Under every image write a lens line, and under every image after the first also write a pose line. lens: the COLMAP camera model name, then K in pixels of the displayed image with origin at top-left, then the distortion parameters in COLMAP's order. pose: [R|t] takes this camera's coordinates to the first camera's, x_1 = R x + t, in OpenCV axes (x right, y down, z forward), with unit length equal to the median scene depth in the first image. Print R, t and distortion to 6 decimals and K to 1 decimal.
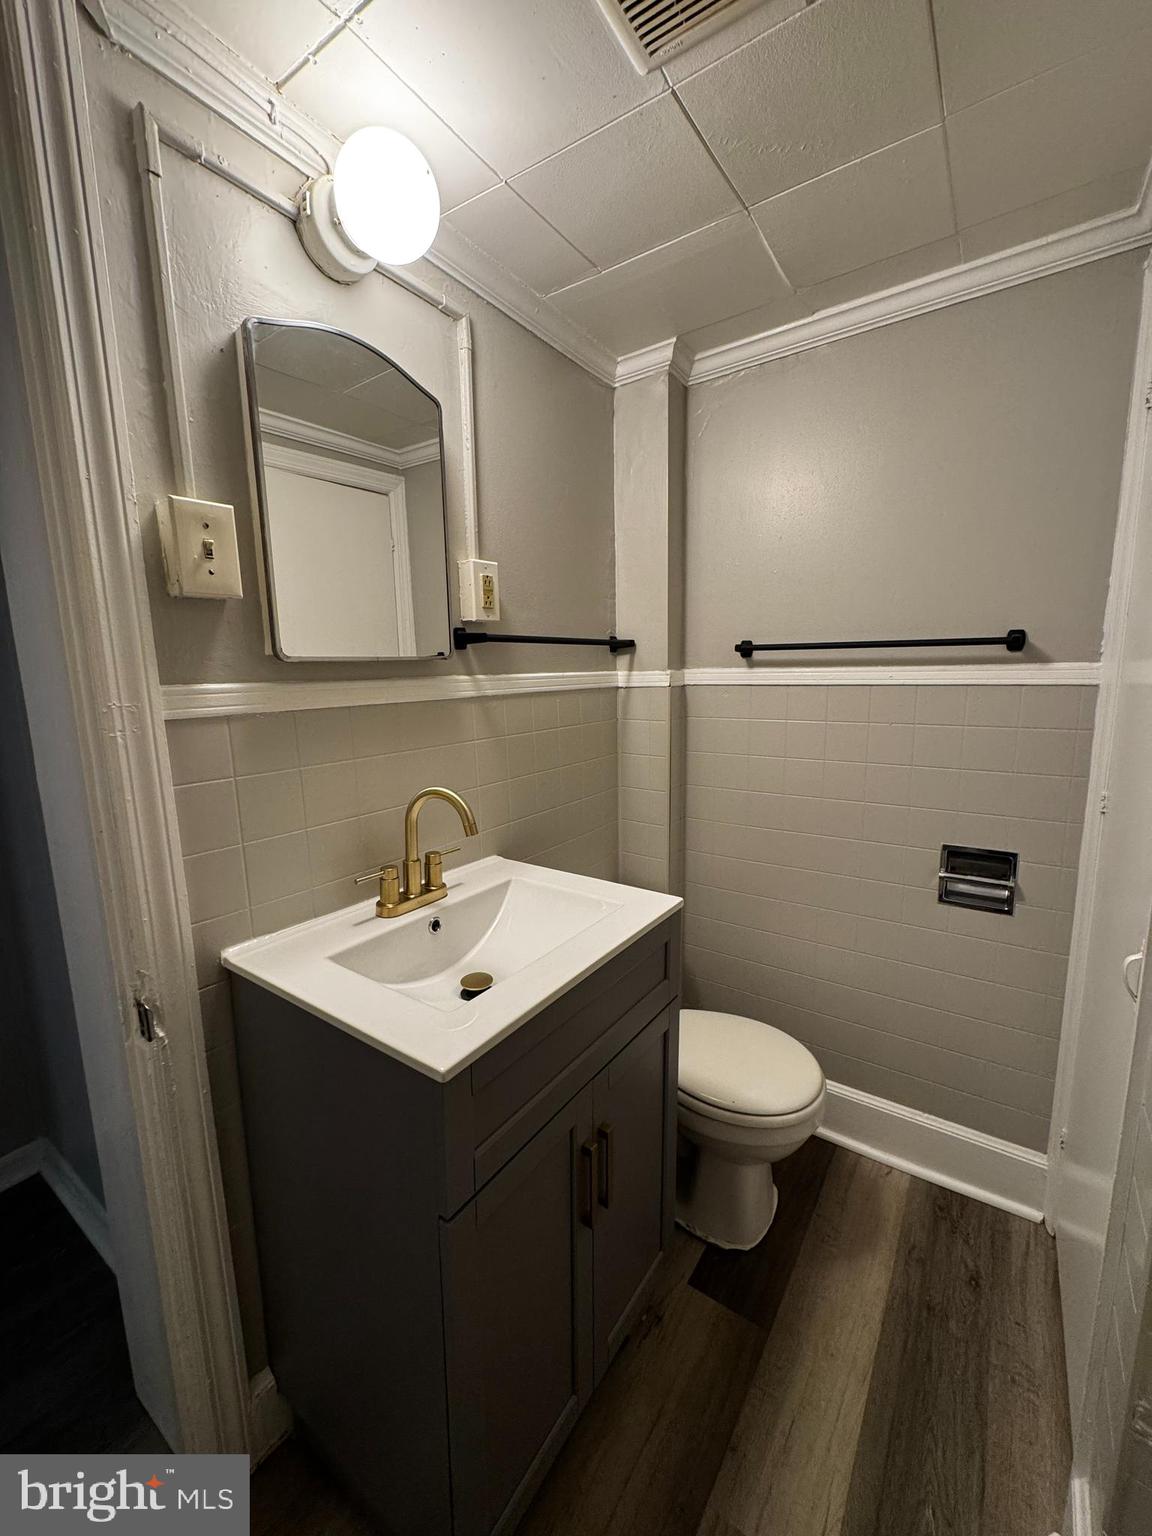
lens RADIAL K [[614.9, 0, 579.4], [0, 614.9, 766.0], [0, 0, 1]] dist [-0.000823, 0.000133]
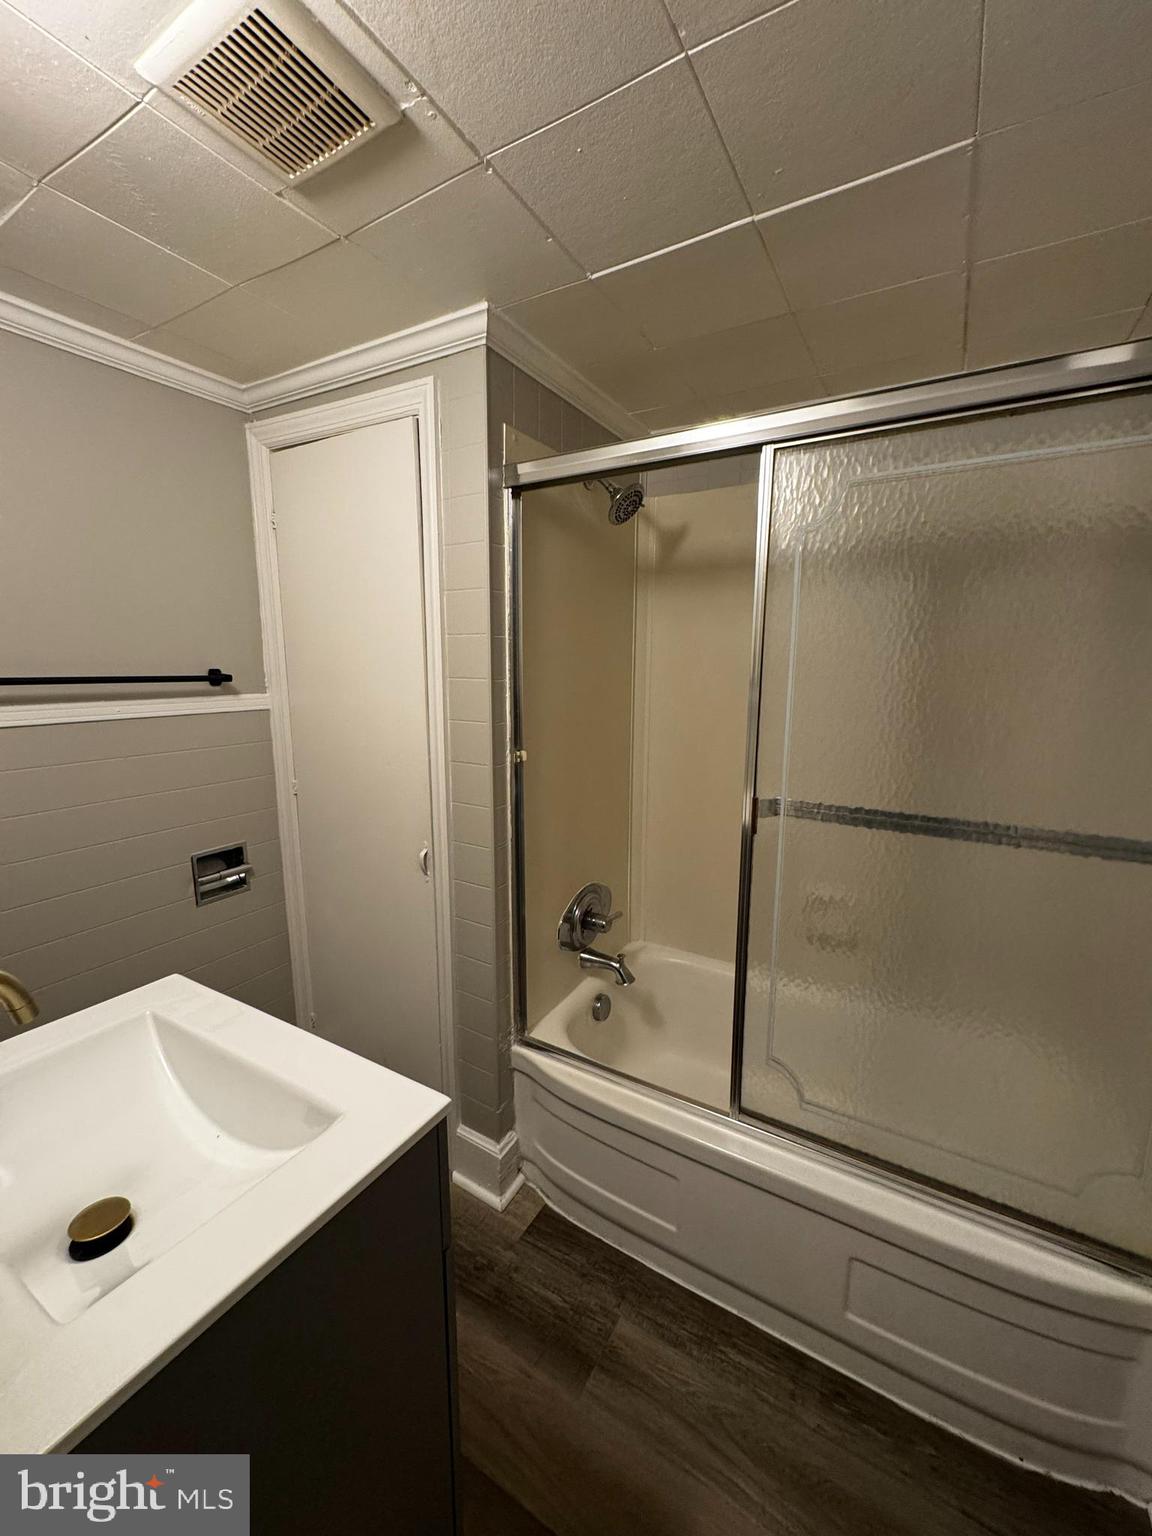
lens RADIAL K [[614.9, 0, 578.5], [0, 614.9, 769.2], [0, 0, 1]] dist [-0.000823, 0.000133]
pose [[-0.067939, -0.156194, 0.985387, -0.606746], [0.166818, 0.971987, 0.165571, -0.107449], [-0.983644, 0.175629, -0.039980, 0.356766]]
